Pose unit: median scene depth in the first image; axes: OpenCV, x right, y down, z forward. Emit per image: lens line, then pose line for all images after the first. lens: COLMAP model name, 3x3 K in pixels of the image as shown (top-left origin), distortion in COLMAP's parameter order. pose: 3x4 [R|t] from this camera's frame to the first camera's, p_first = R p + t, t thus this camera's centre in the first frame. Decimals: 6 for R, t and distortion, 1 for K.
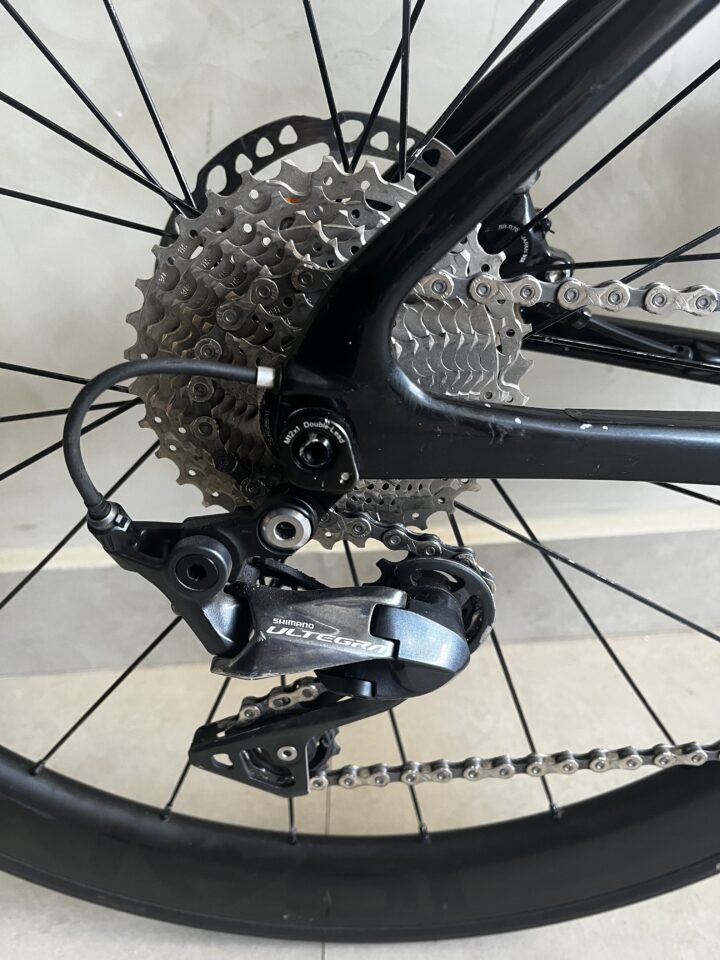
lens RADIAL K [[733.5, 0, 364.1], [0, 733.5, 486.2], [0, 0, 1]] dist [0.051853, -0.075608]
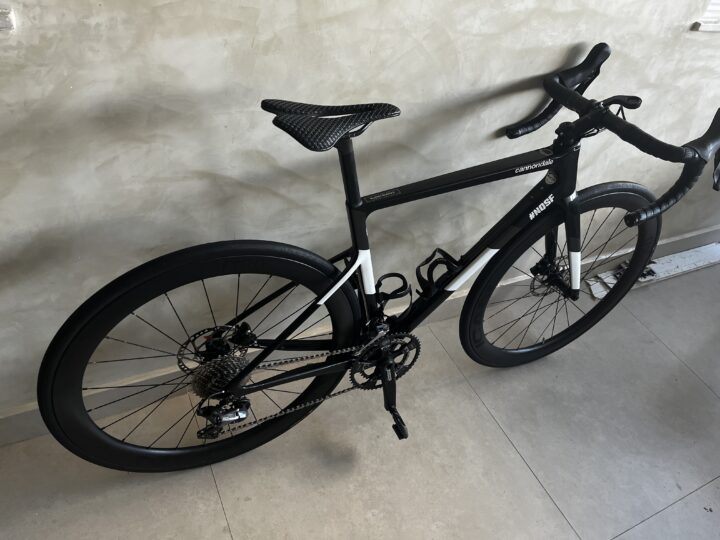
lens RADIAL K [[550.2, 0, 362.1], [0, 550.2, 275.4], [0, 0, 1]] dist [0.051853, -0.075608]
pose [[0.871402, -0.137550, 0.470892, -0.998742], [0.031231, 0.973494, 0.226569, -1.821539], [-0.489575, -0.182726, 0.852600, -3.102224]]
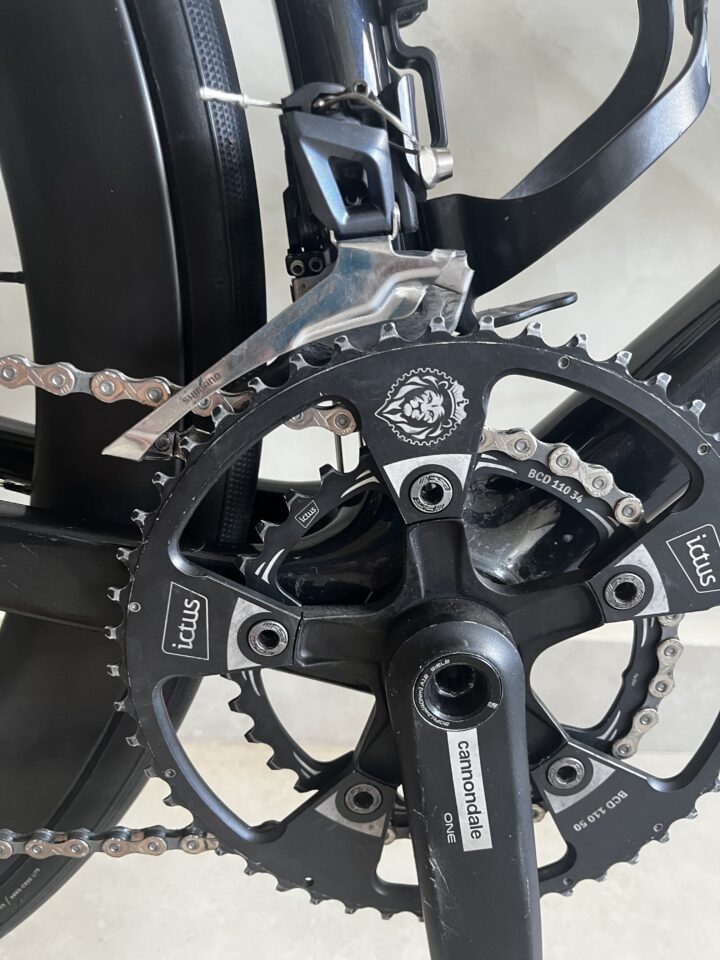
lens RADIAL K [[733.5, 0, 356.6], [0, 733.5, 481.8], [0, 0, 1]] dist [0.051853, -0.075608]
pose [[0.988503, 0.117634, 0.094997, 1.207251], [-0.102463, 0.983170, -0.151254, -0.000514], [-0.111191, 0.139781, 0.983920, 0.065225]]
